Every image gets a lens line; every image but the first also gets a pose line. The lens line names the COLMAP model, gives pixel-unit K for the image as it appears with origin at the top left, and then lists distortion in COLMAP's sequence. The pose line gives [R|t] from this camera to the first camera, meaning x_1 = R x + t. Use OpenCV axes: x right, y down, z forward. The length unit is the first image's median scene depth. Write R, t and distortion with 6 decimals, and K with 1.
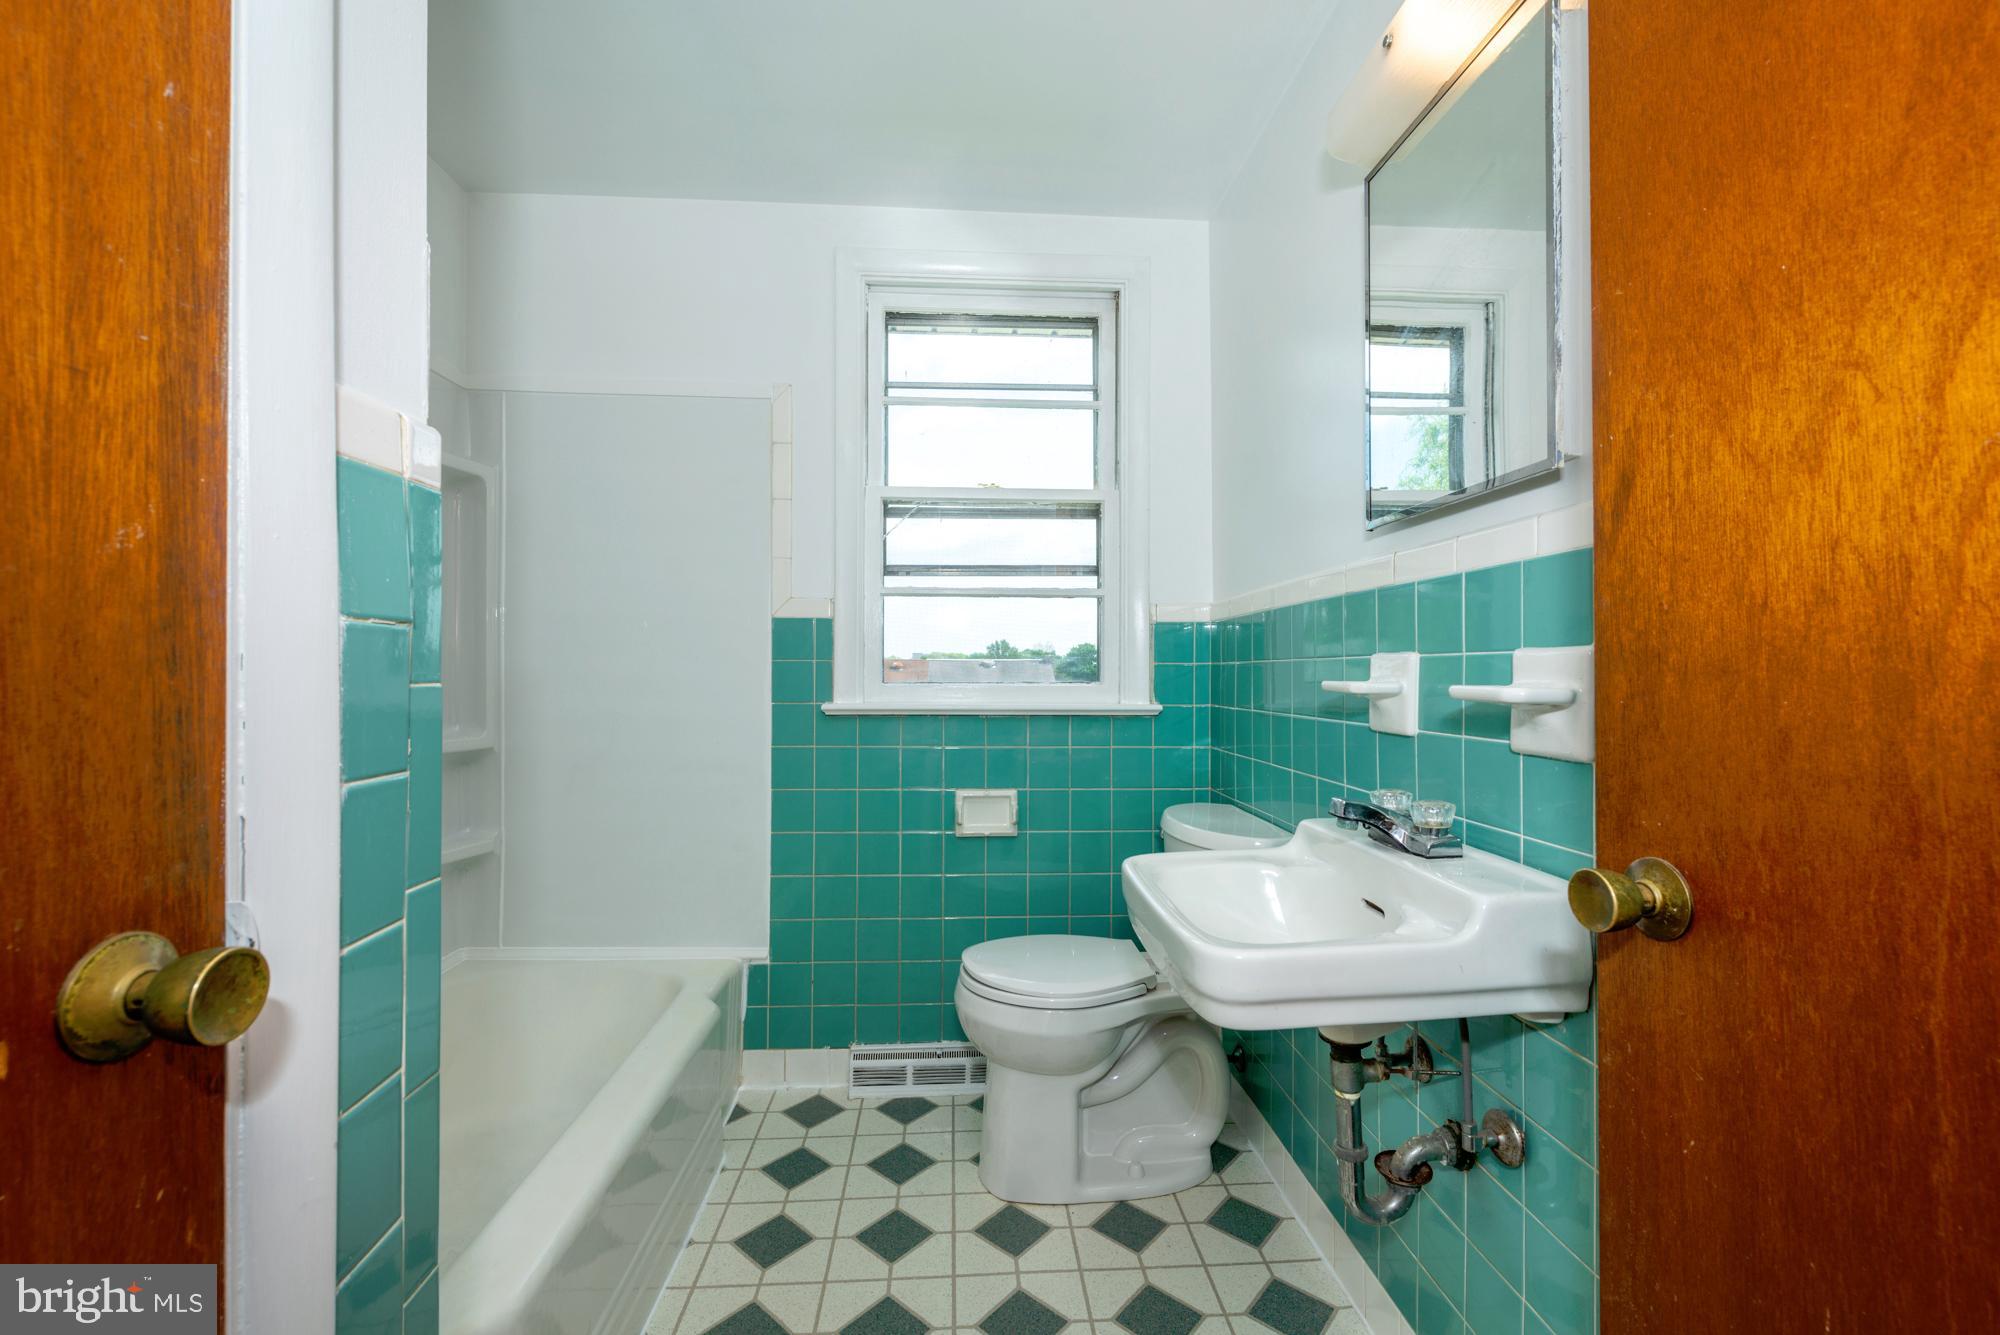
lens RADIAL K [[830.3, 0, 1001.1], [0, 830.3, 667.1], [0, 0, 1]] dist [-0.002507, -0.000317]
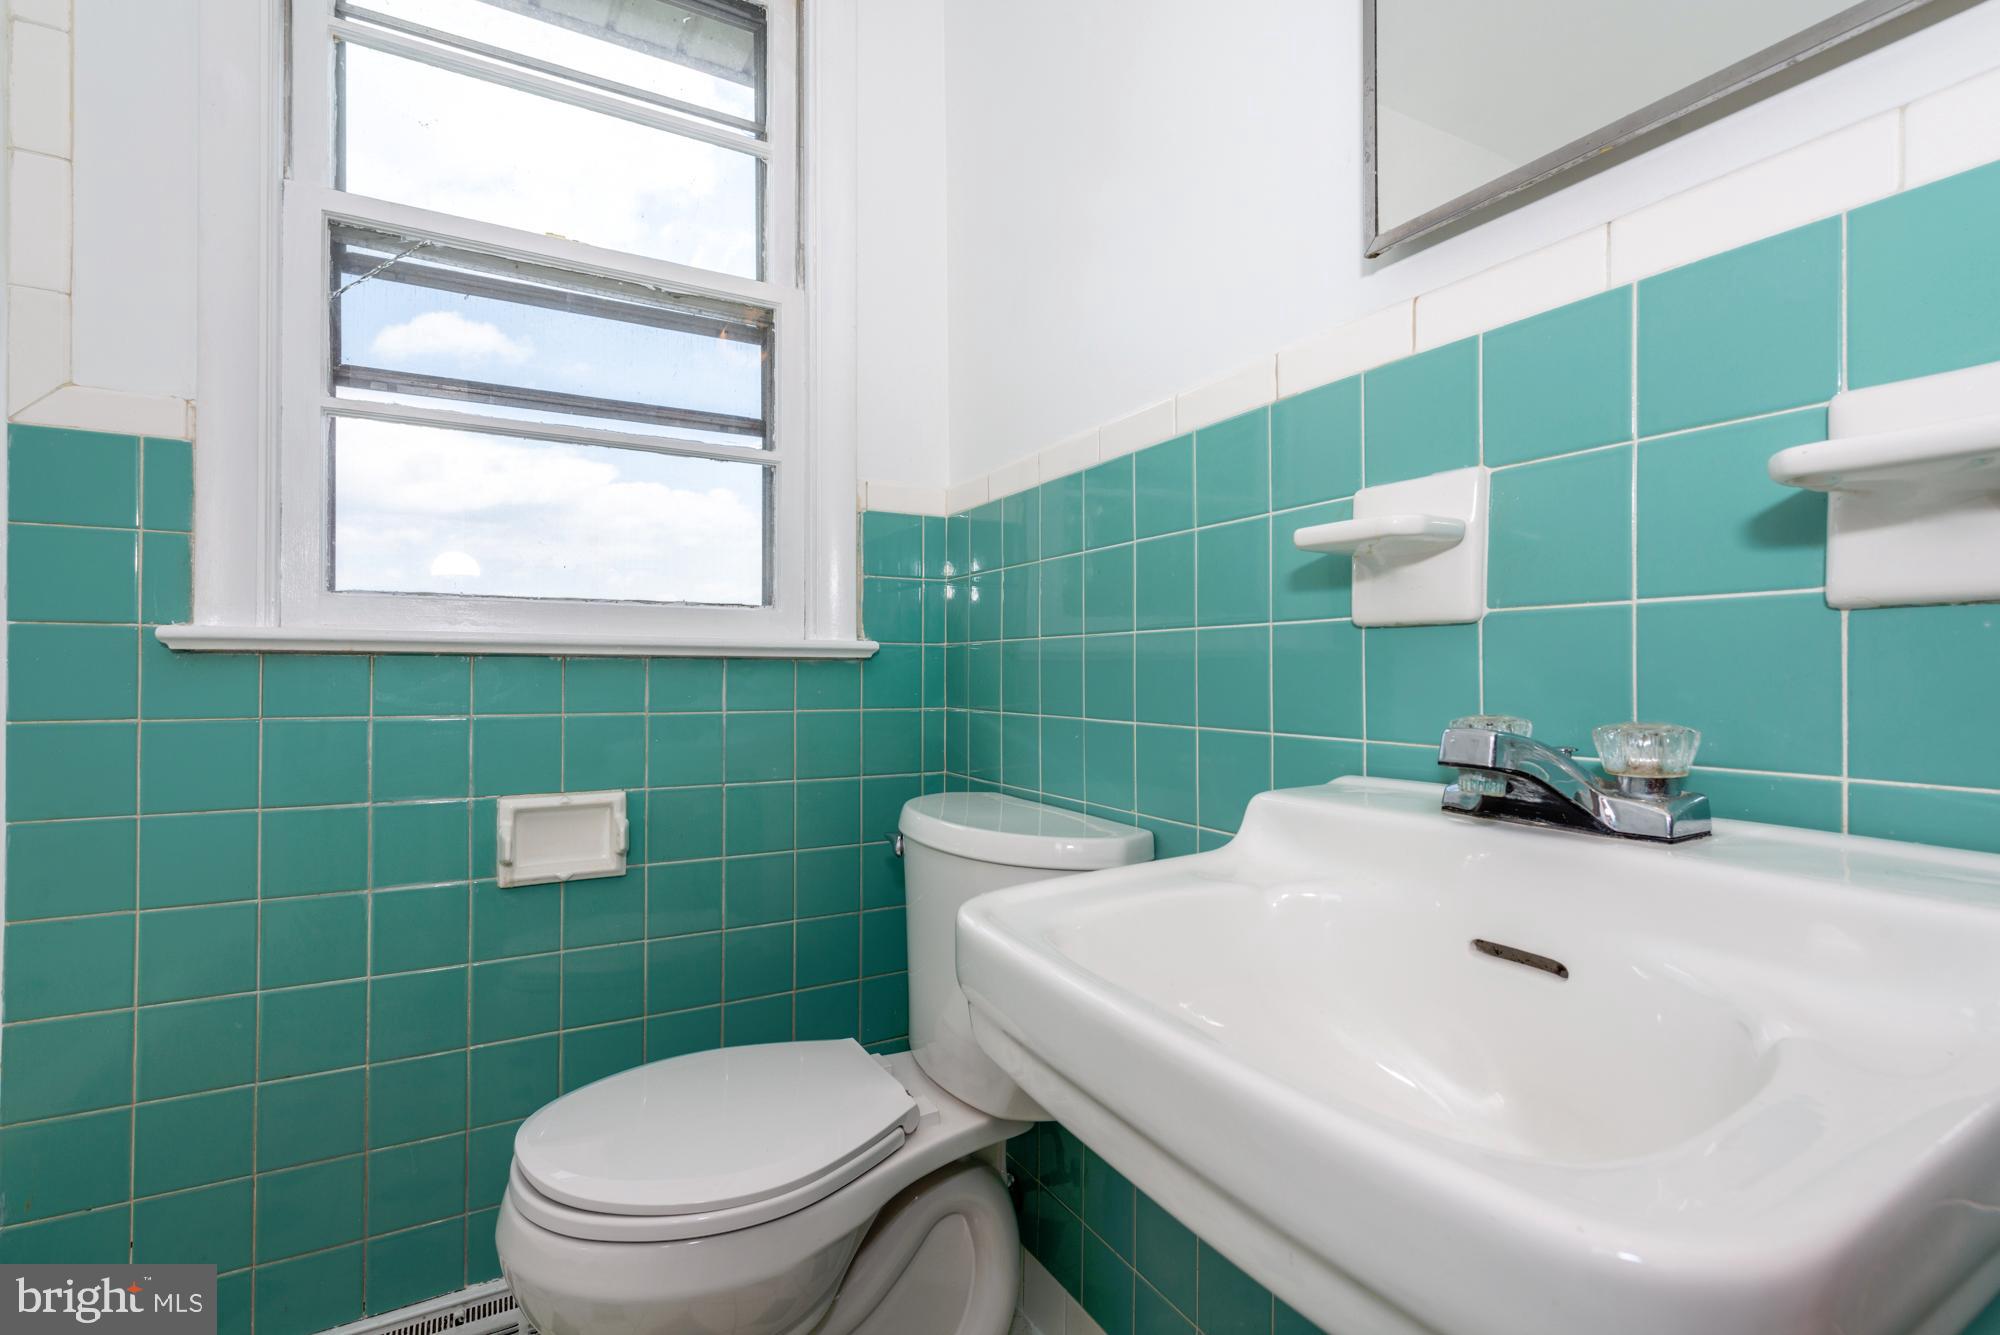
lens RADIAL K [[895.2, 0, 997.4], [0, 895.2, 666.7], [0, 0, 1]] dist [0.007509, -0.001386]
pose [[0.896476, 0.001729, 0.443089, -0.023342], [-0.000722, 0.999997, -0.002442, 0.065458], [-0.443092, 0.001870, 0.896474, 0.350890]]
